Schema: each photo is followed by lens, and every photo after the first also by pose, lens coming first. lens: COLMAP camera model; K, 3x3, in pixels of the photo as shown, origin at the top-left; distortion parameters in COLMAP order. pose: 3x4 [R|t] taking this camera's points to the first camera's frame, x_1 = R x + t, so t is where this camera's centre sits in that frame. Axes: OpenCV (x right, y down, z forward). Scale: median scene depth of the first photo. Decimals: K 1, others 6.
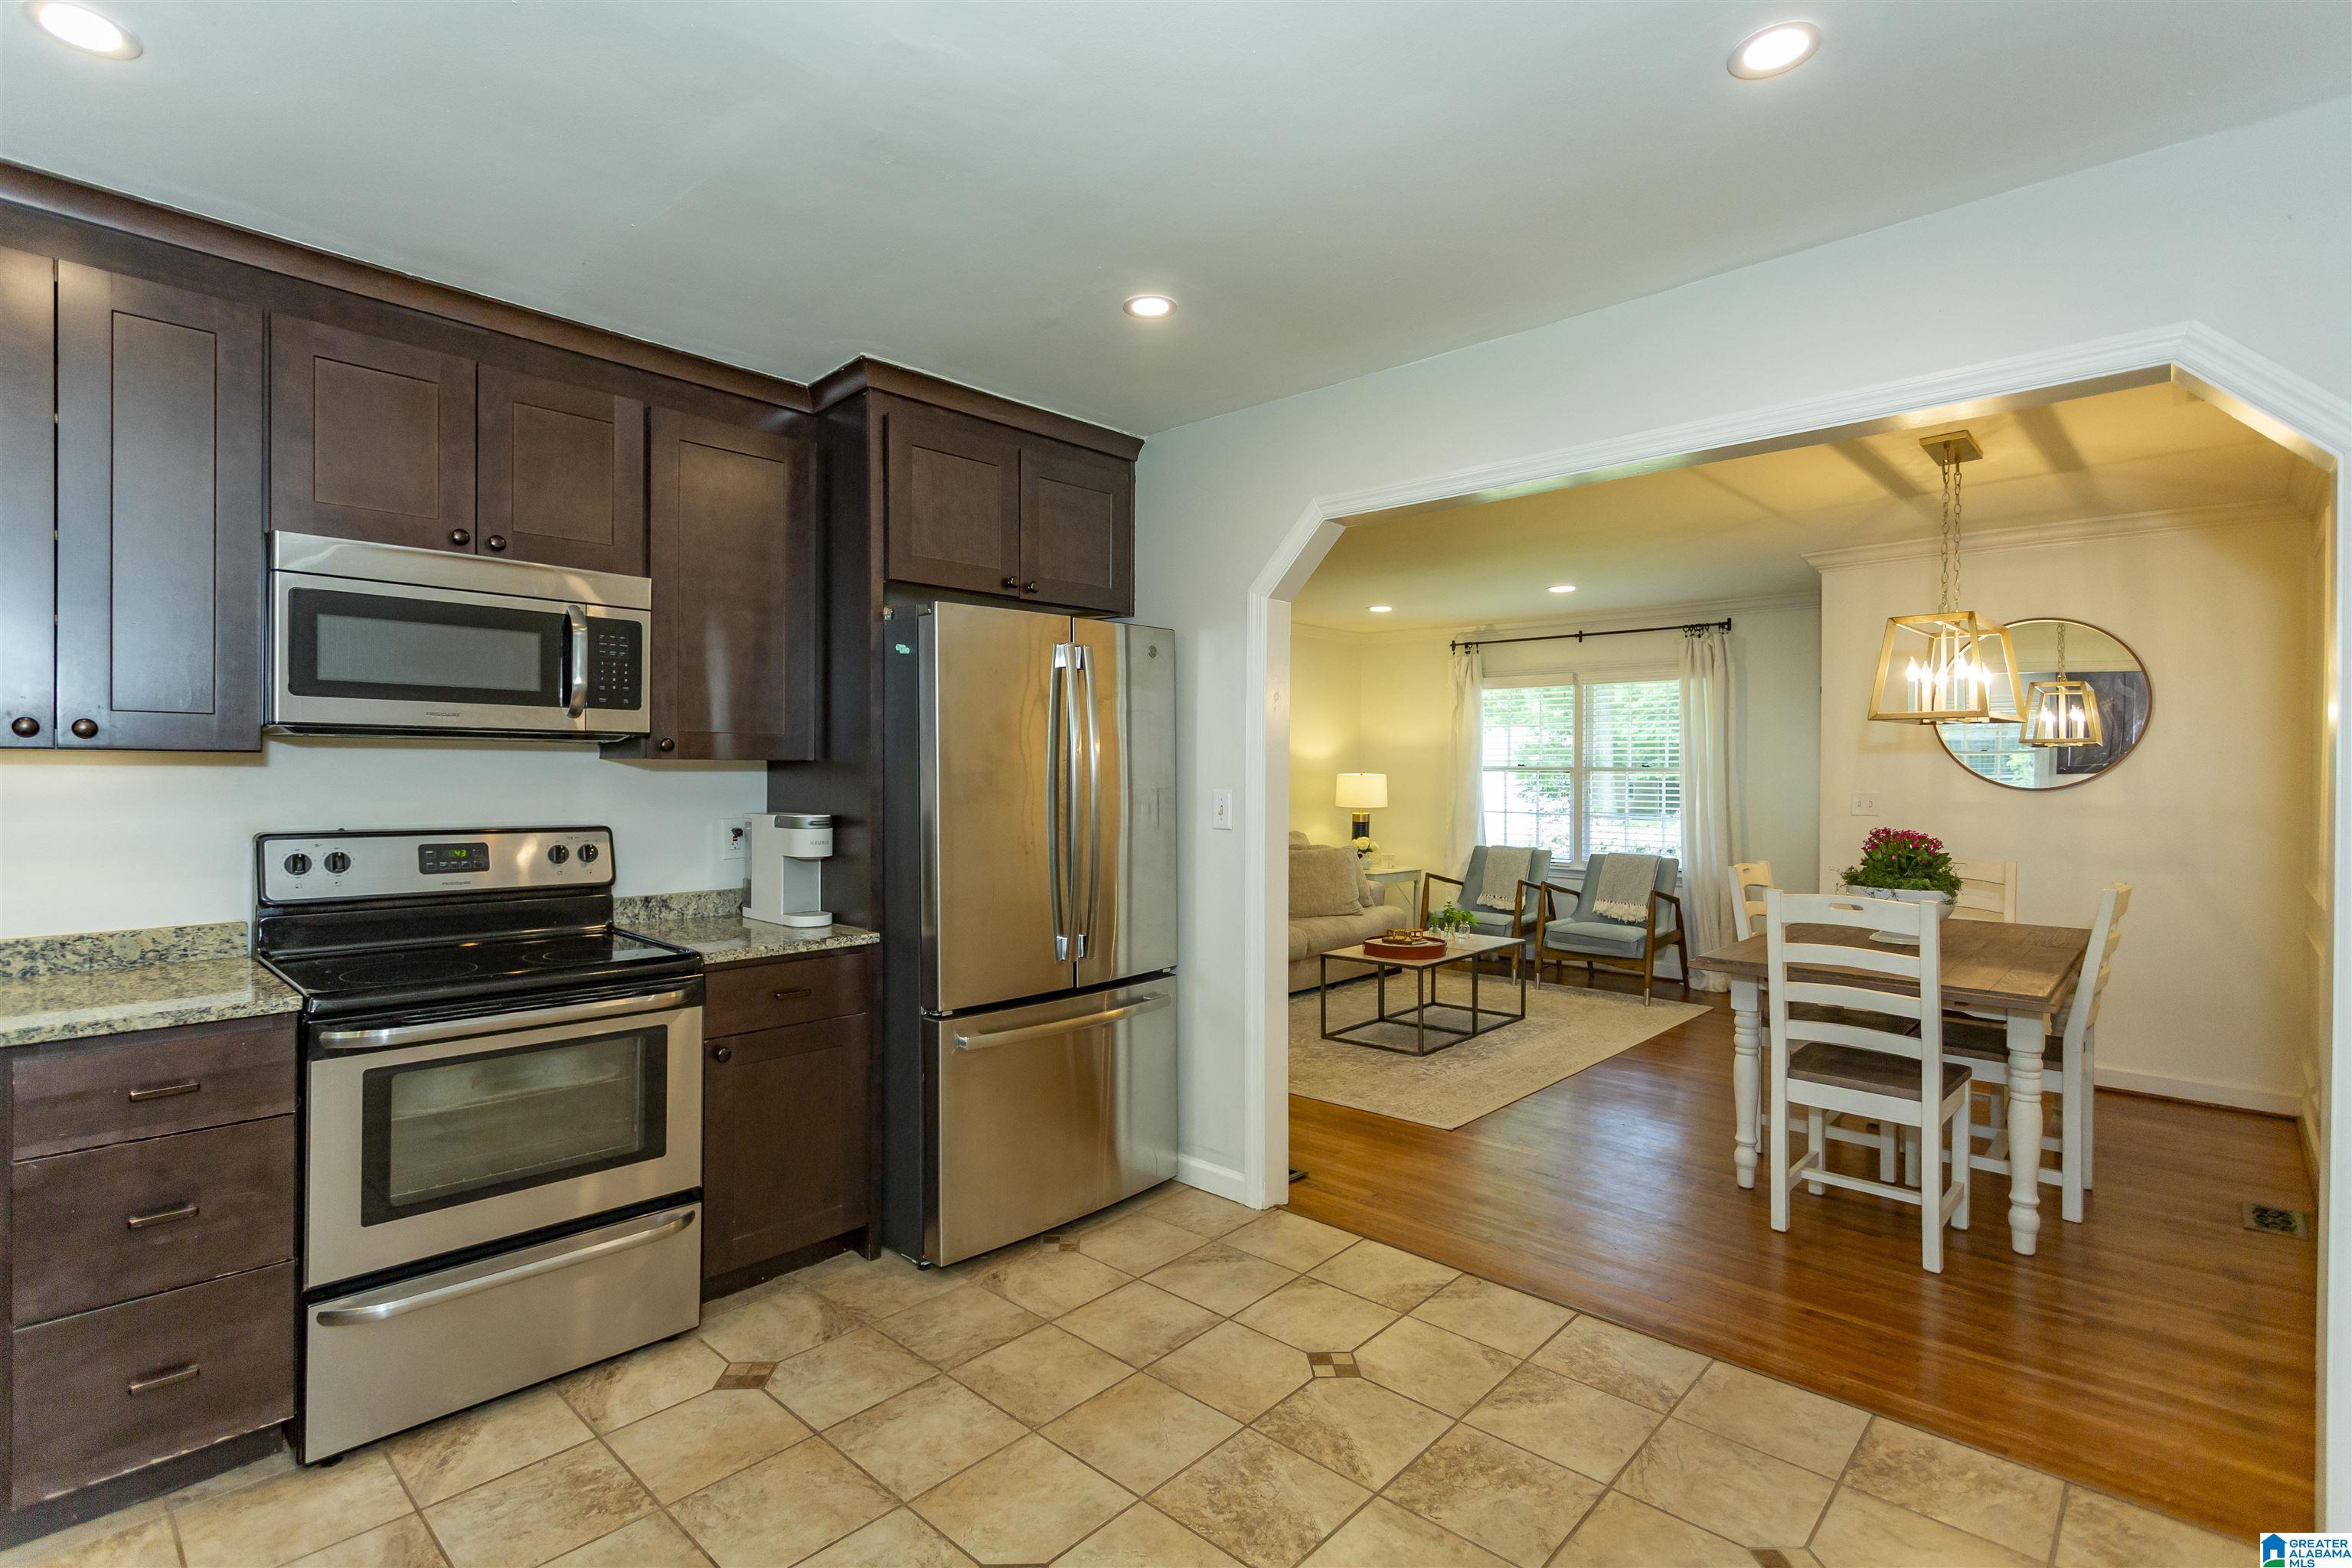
lens RADIAL K [[1123.8, 0, 1176.9], [0, 1123.8, 775.5], [0, 0, 1]] dist [-0.000428, -0.000247]
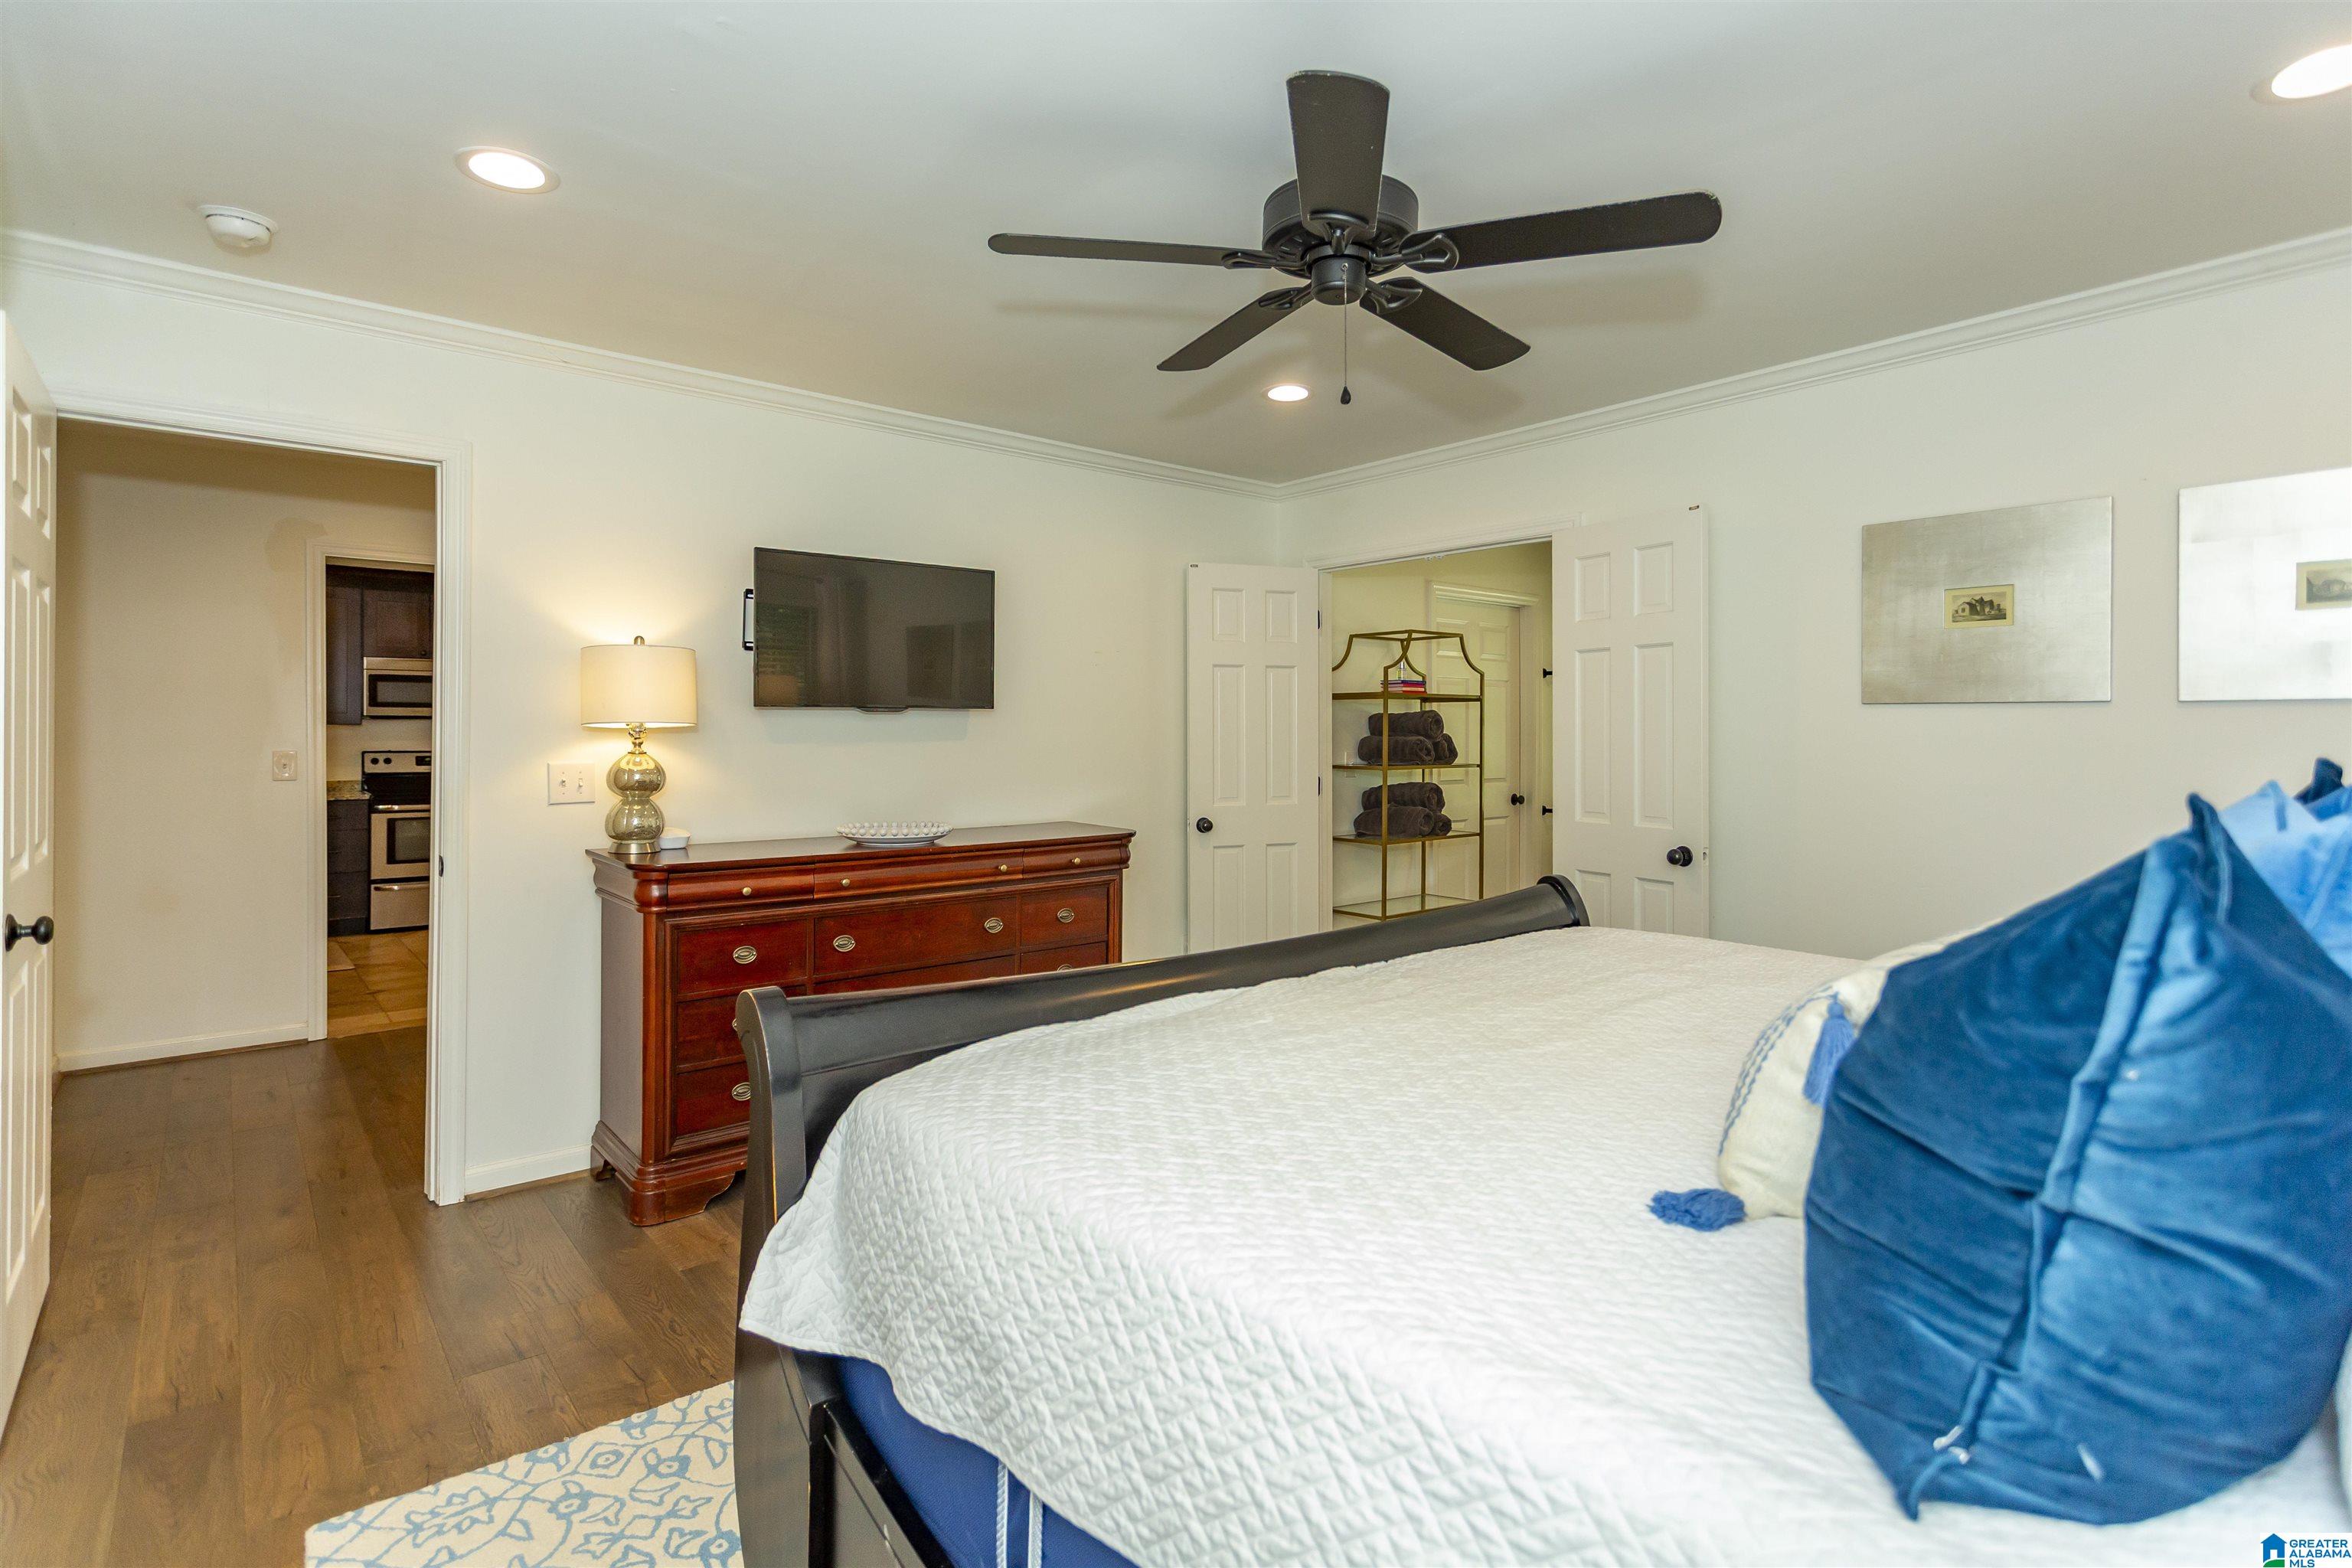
lens RADIAL K [[1123.8, 0, 1172.5], [0, 1123.8, 778.0], [0, 0, 1]] dist [-0.000428, -0.000247]
pose [[0.993031, 0.004996, -0.117745, 1.894699], [-0.003704, 0.999931, 0.011190, 0.089077], [0.117793, -0.010676, 0.992981, -1.948333]]
